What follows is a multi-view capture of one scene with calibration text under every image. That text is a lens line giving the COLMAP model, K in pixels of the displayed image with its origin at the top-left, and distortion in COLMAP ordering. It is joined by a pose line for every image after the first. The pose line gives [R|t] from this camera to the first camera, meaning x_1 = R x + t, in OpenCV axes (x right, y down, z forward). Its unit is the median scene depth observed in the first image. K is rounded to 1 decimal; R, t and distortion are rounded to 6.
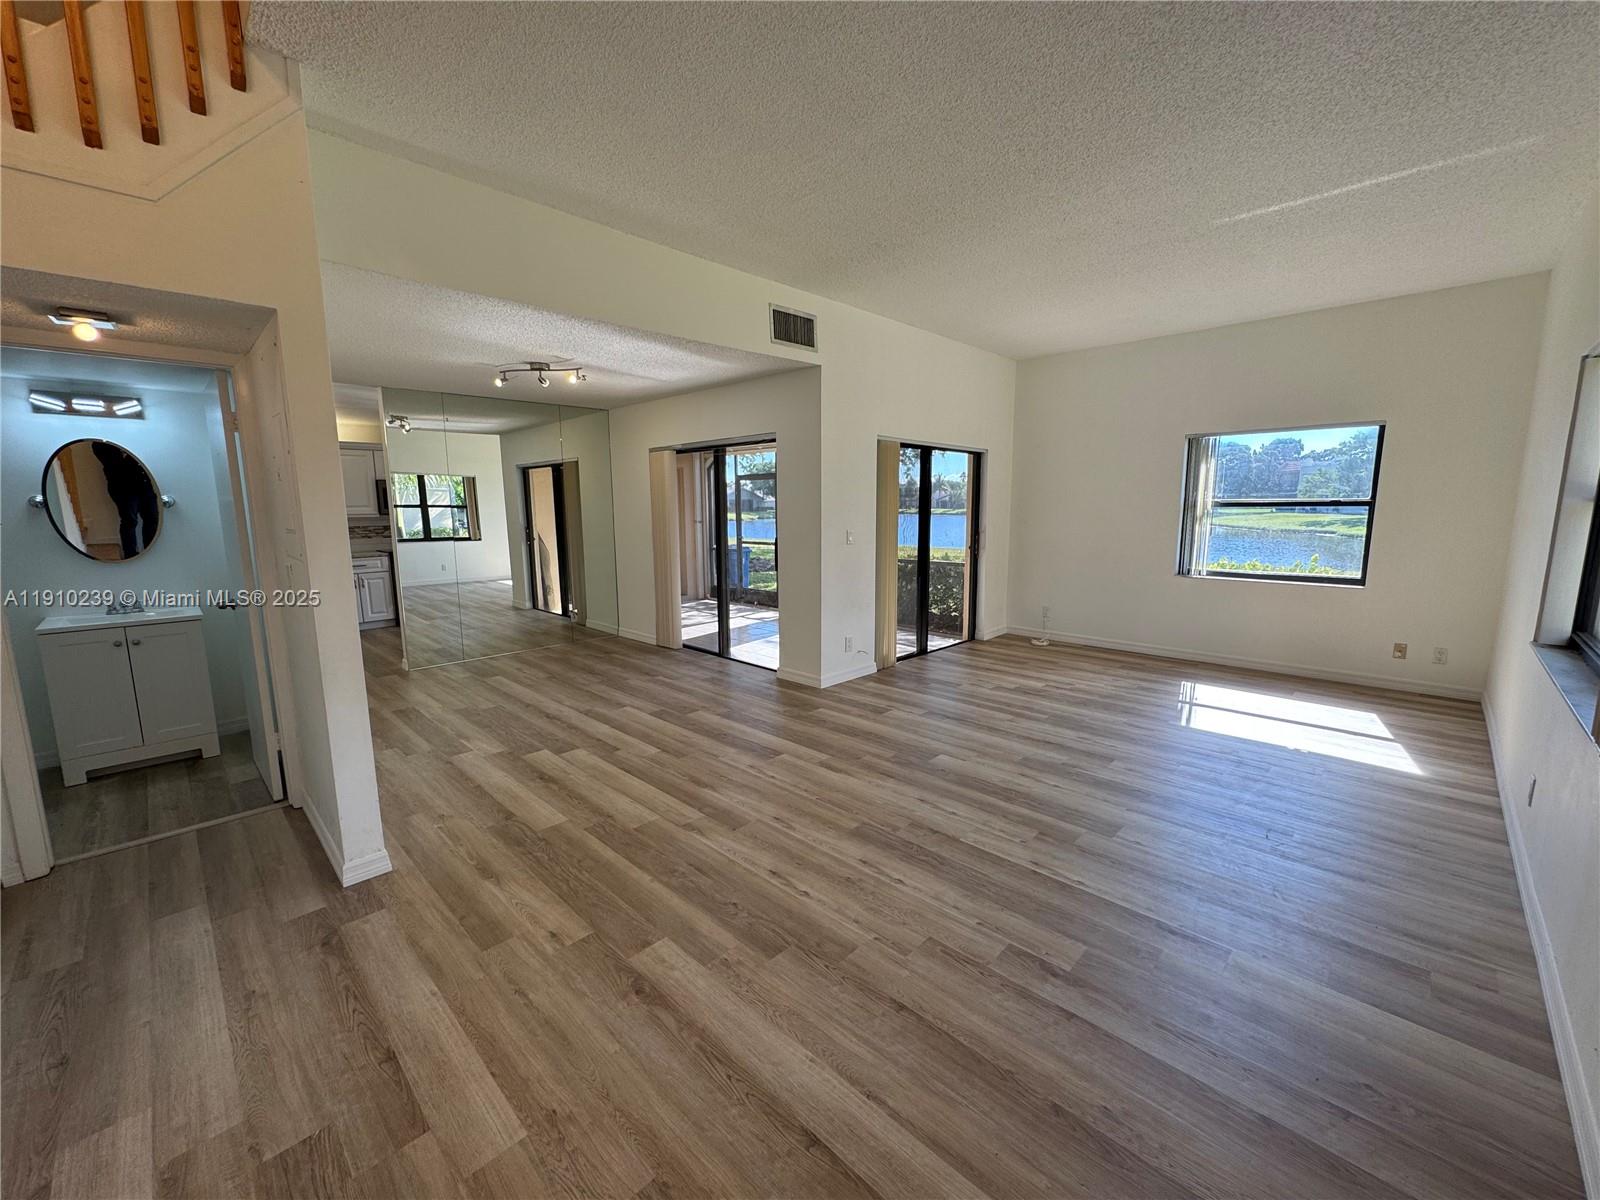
lens RADIAL K [[637.5, 0, 800.0], [0, 637.5, 600.0], [0, 0, 1]] dist [-0.003401, -0.000034]
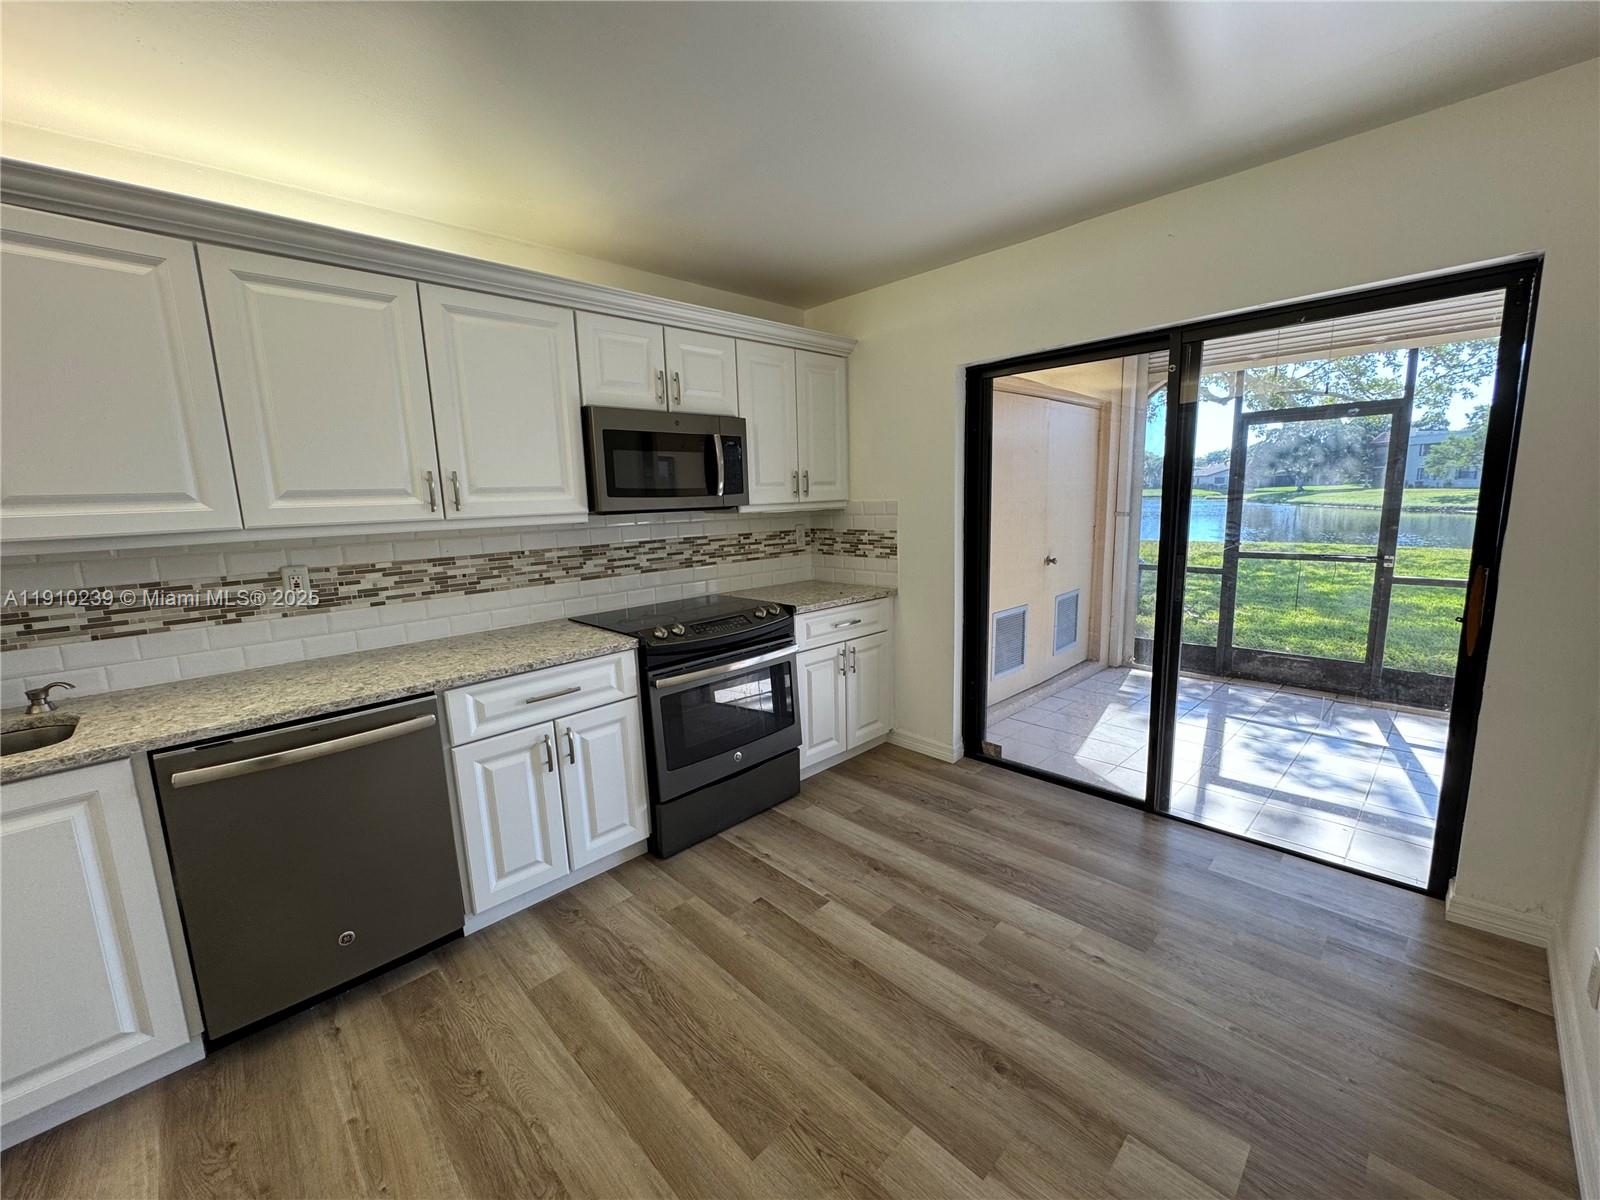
lens RADIAL K [[637.5, 0, 800.0], [0, 637.5, 600.0], [0, 0, 1]] dist [-0.003401, -0.000034]
pose [[0.999454, -0.019985, -0.026313, -1.248521], [0.020408, 0.999665, 0.015913, -0.214033], [0.025986, -0.016441, 0.999527, 1.546594]]
